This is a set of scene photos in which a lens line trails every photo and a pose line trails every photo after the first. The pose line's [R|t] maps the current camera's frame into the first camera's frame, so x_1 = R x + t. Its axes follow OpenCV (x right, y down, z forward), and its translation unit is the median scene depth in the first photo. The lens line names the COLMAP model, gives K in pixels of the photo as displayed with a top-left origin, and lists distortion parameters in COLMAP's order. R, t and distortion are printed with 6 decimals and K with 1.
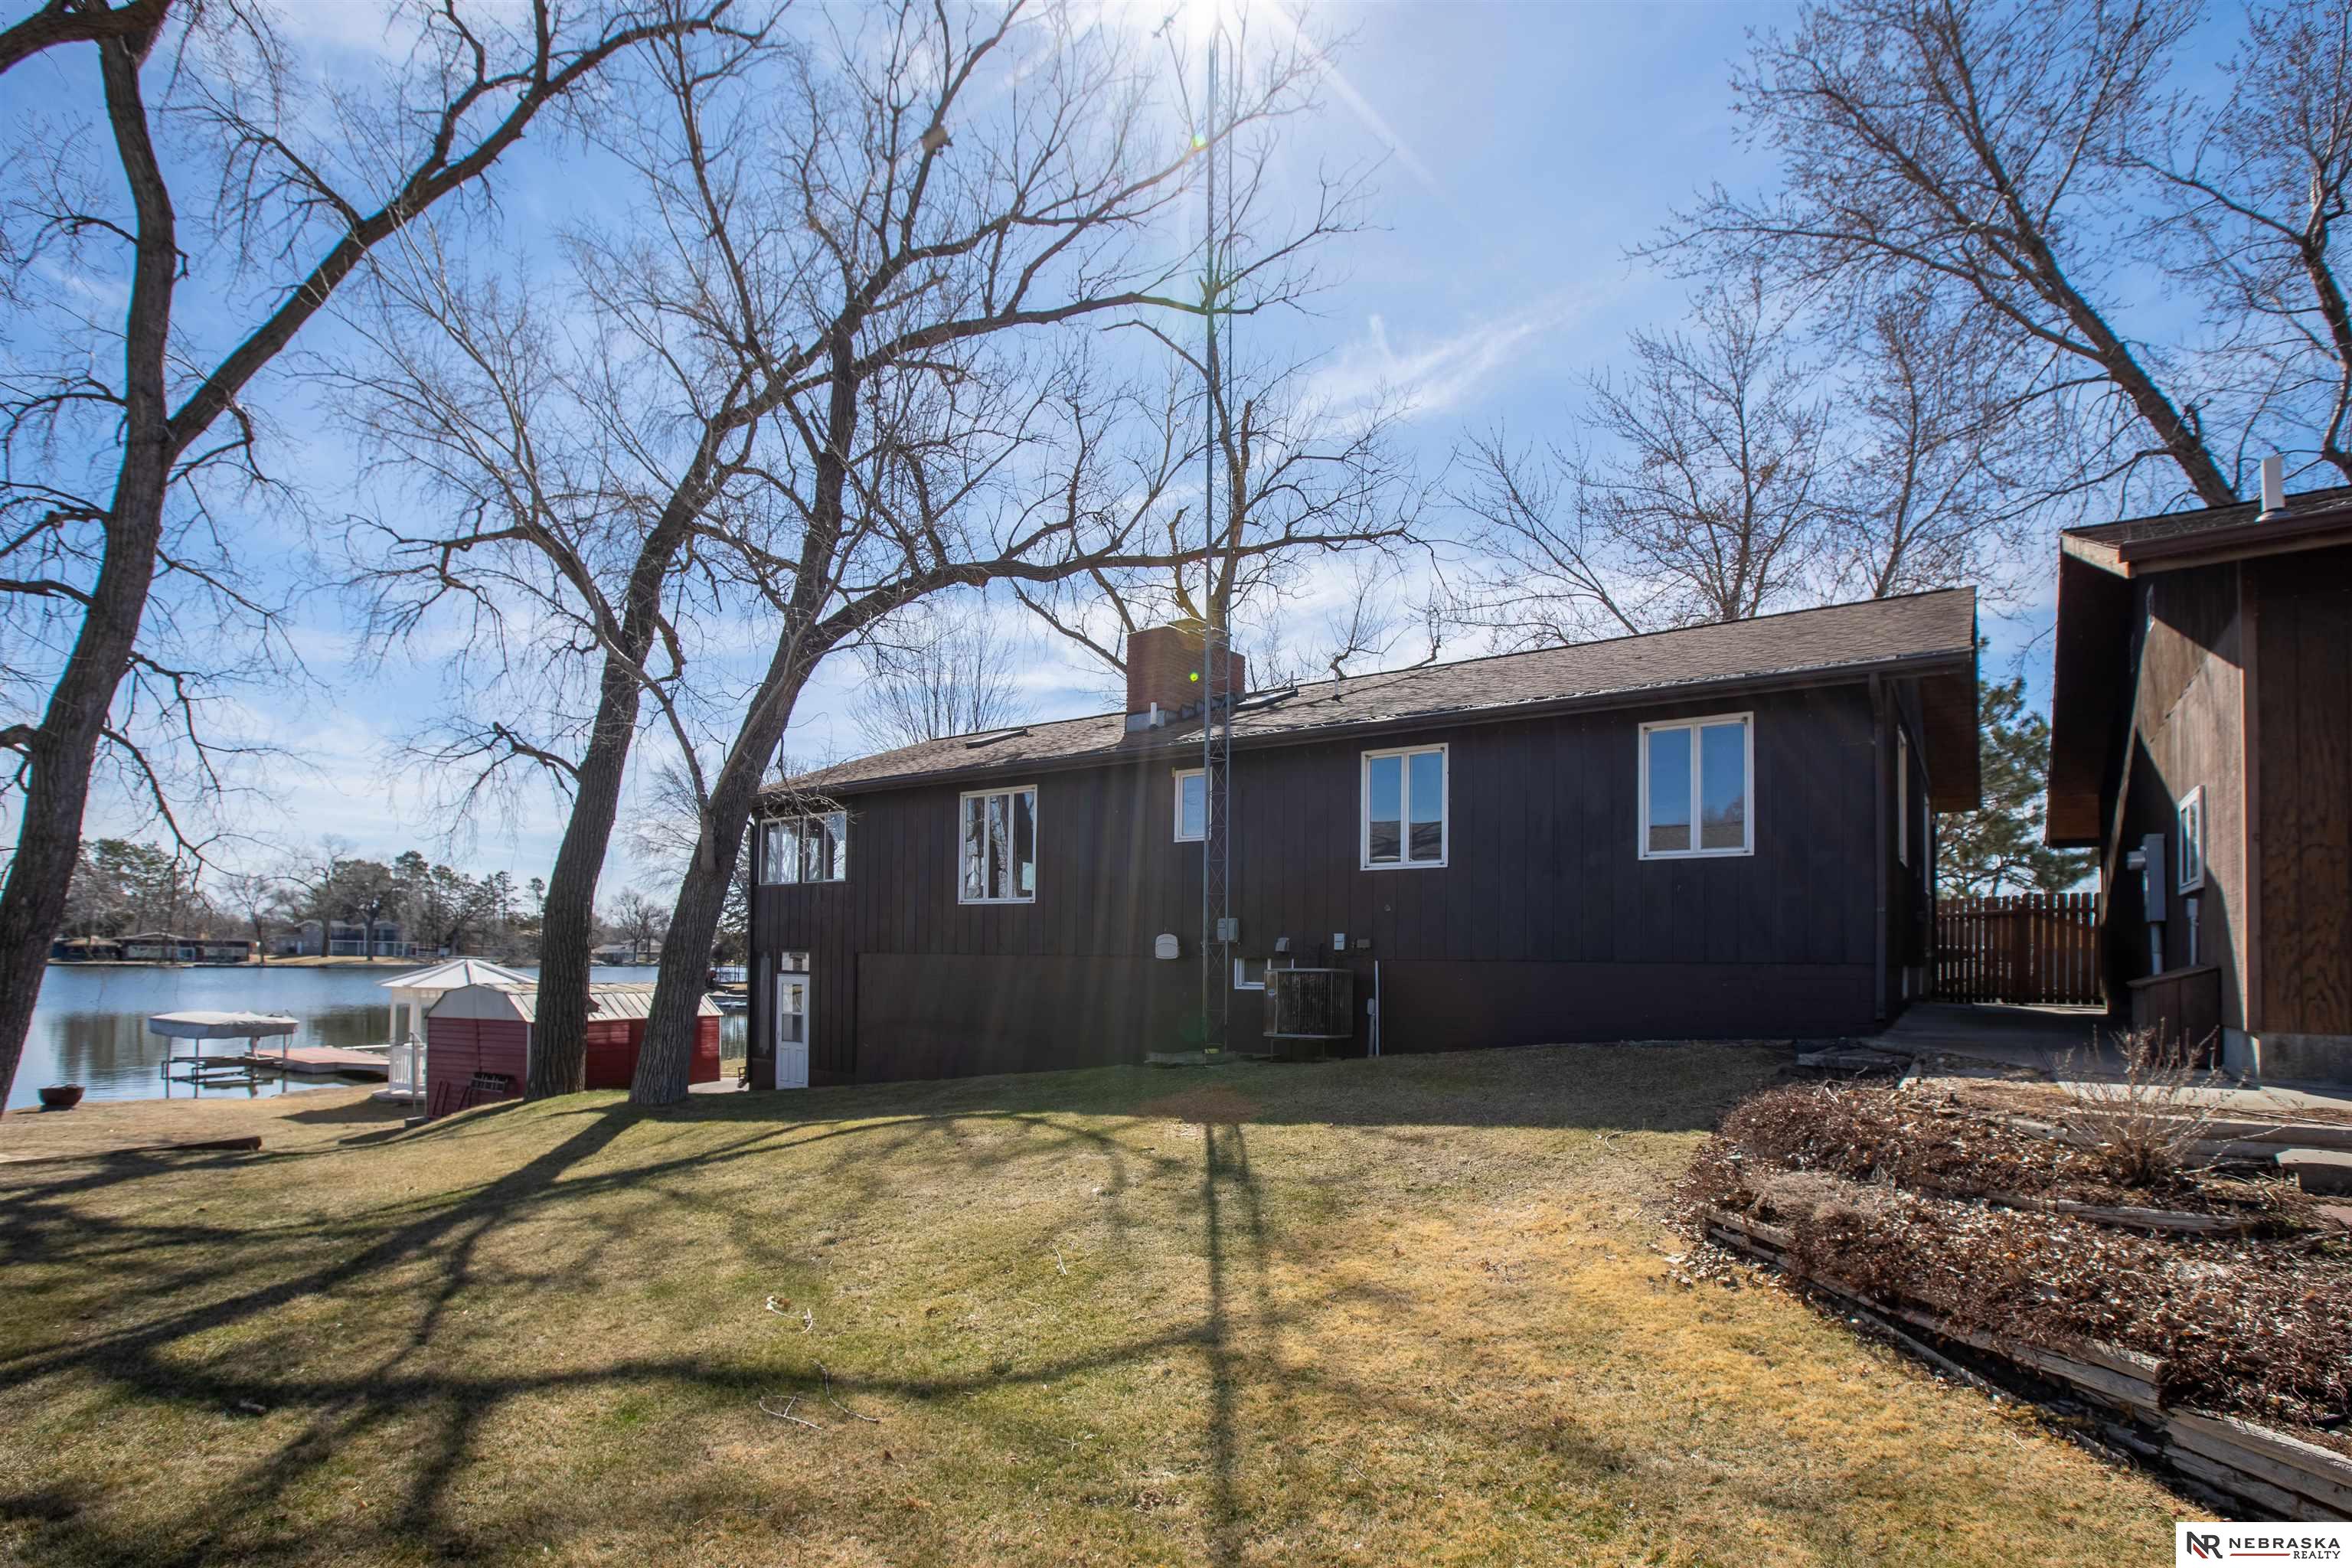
lens RADIAL K [[1092.0, 0, 1188.2], [0, 1092.0, 803.1], [0, 0, 1]] dist [-0.025365, 0.011295]
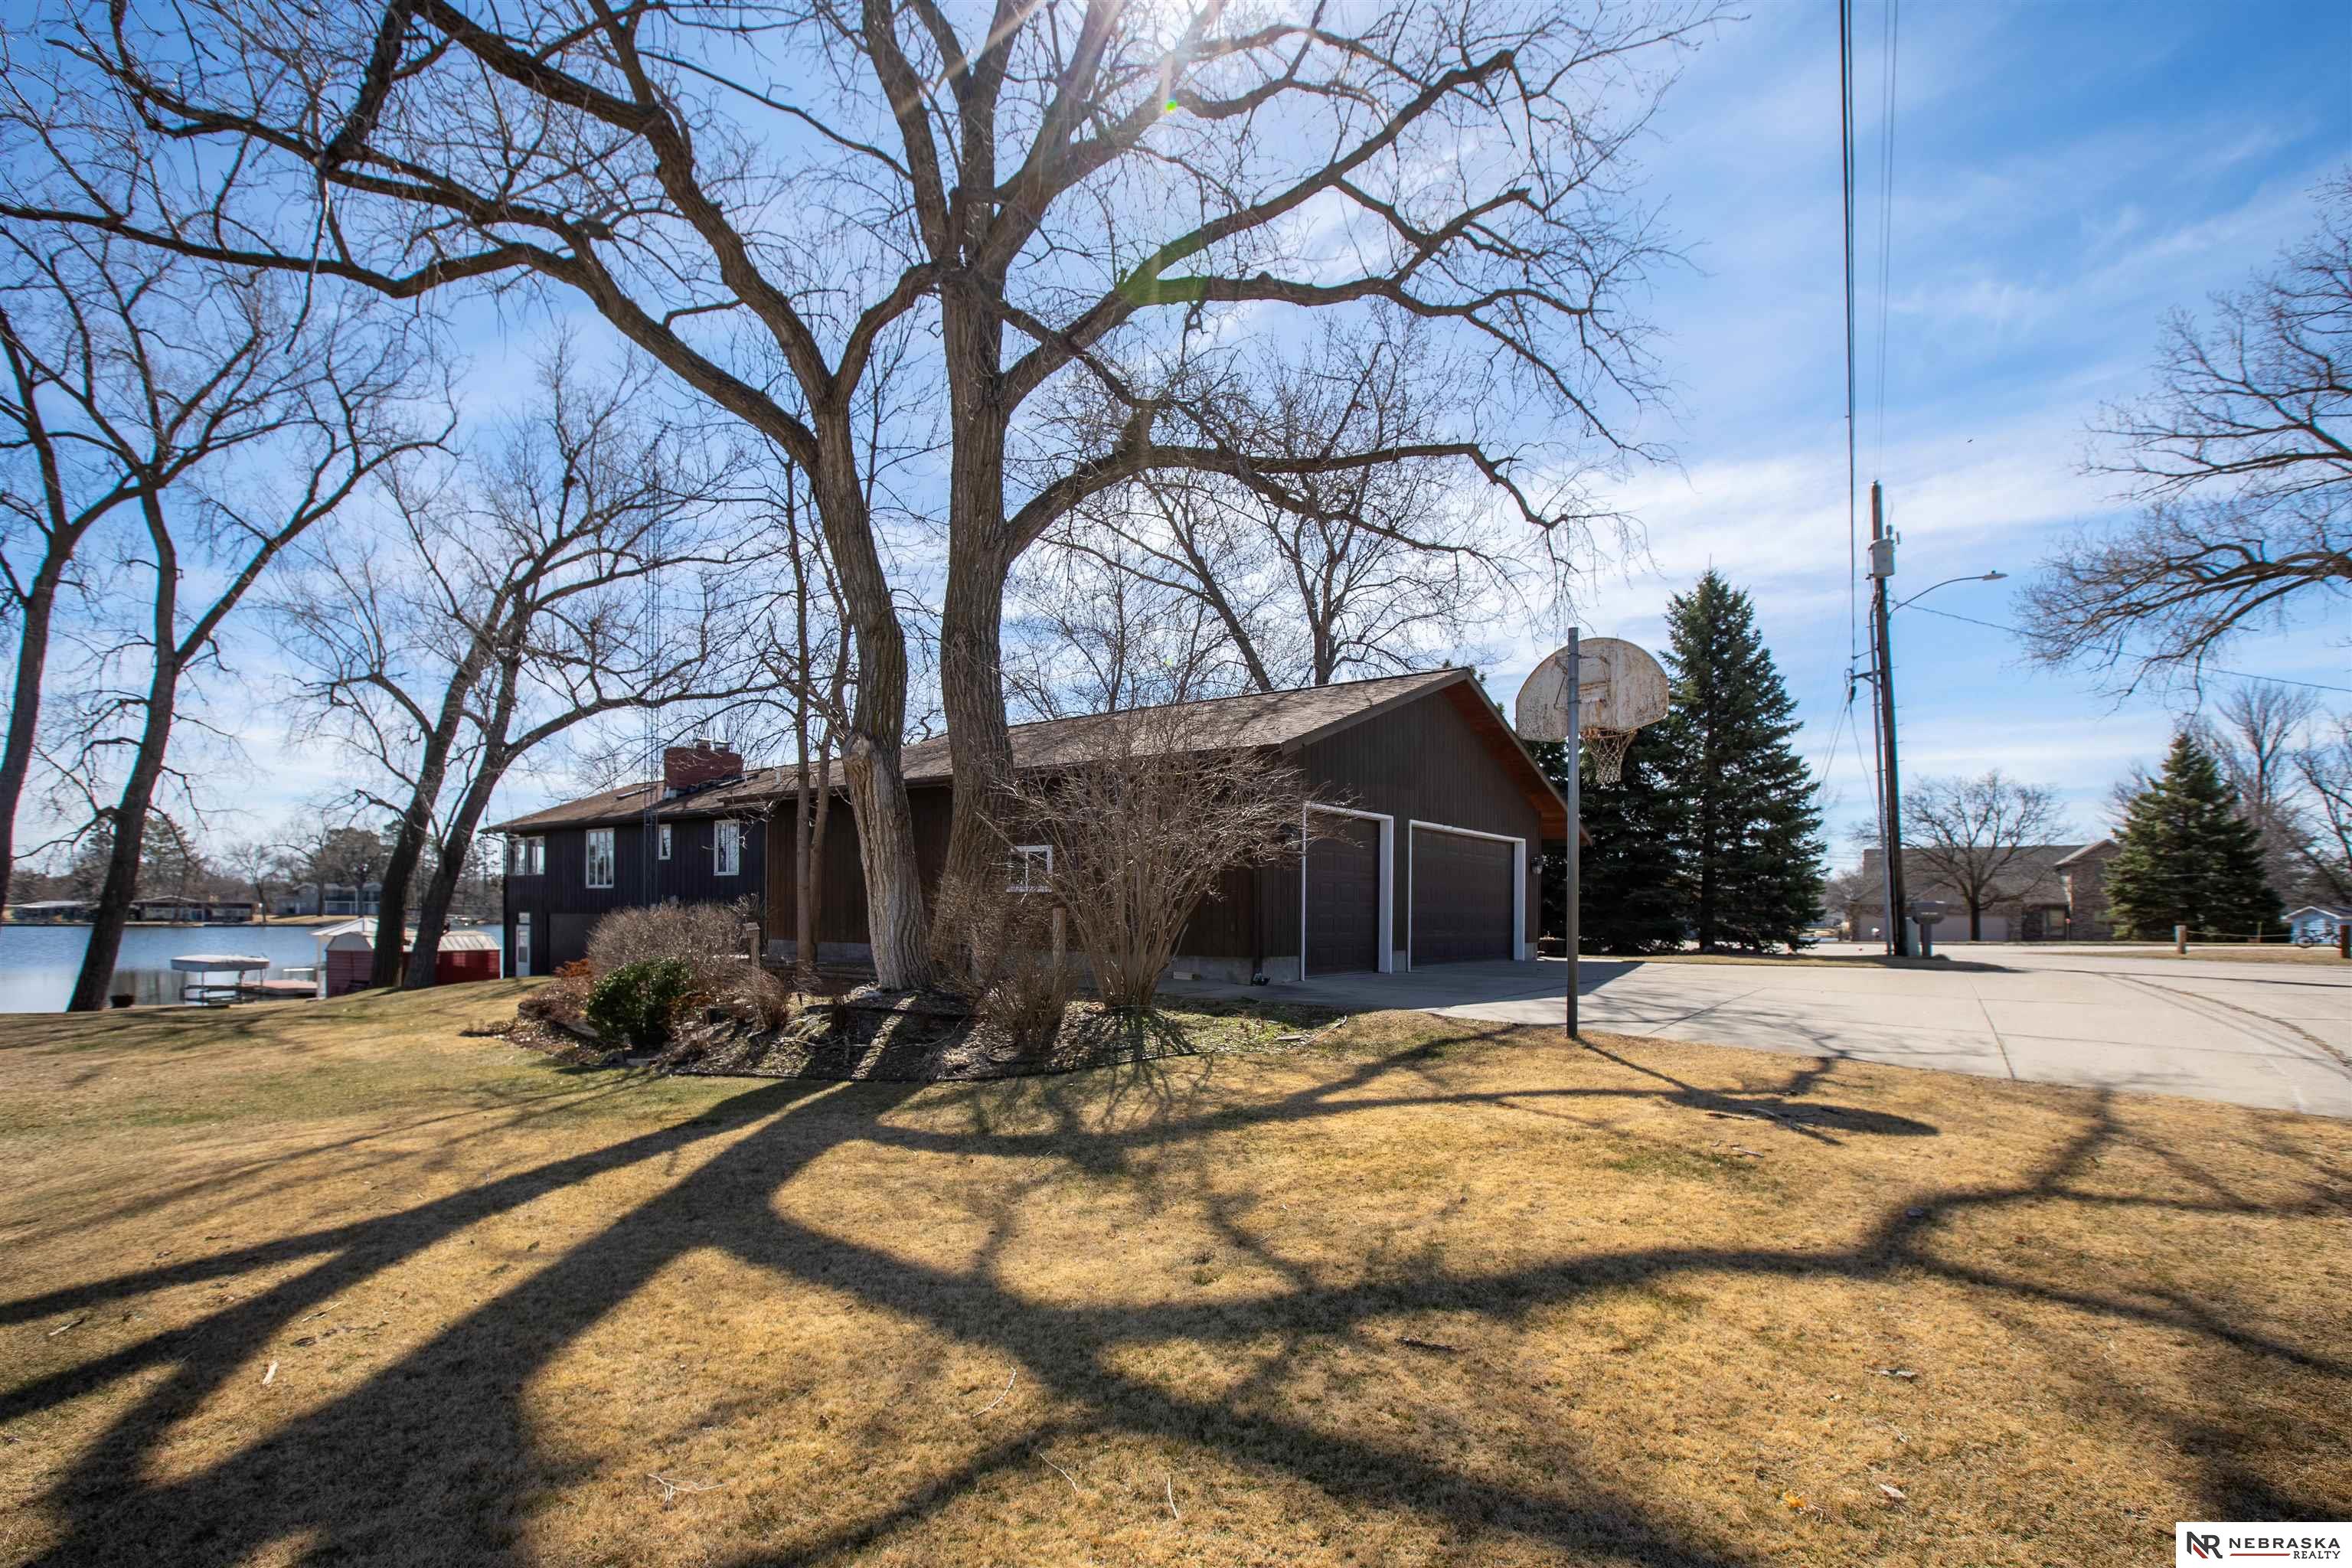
lens RADIAL K [[1092.0, 0, 1165.9], [0, 1092.0, 779.7], [0, 0, 1]] dist [-0.025365, 0.011295]
pose [[0.999831, -0.010180, -0.015329, 0.099029], [0.010520, 0.999697, 0.022261, -0.015217], [0.015098, -0.022419, 0.999635, -0.105402]]
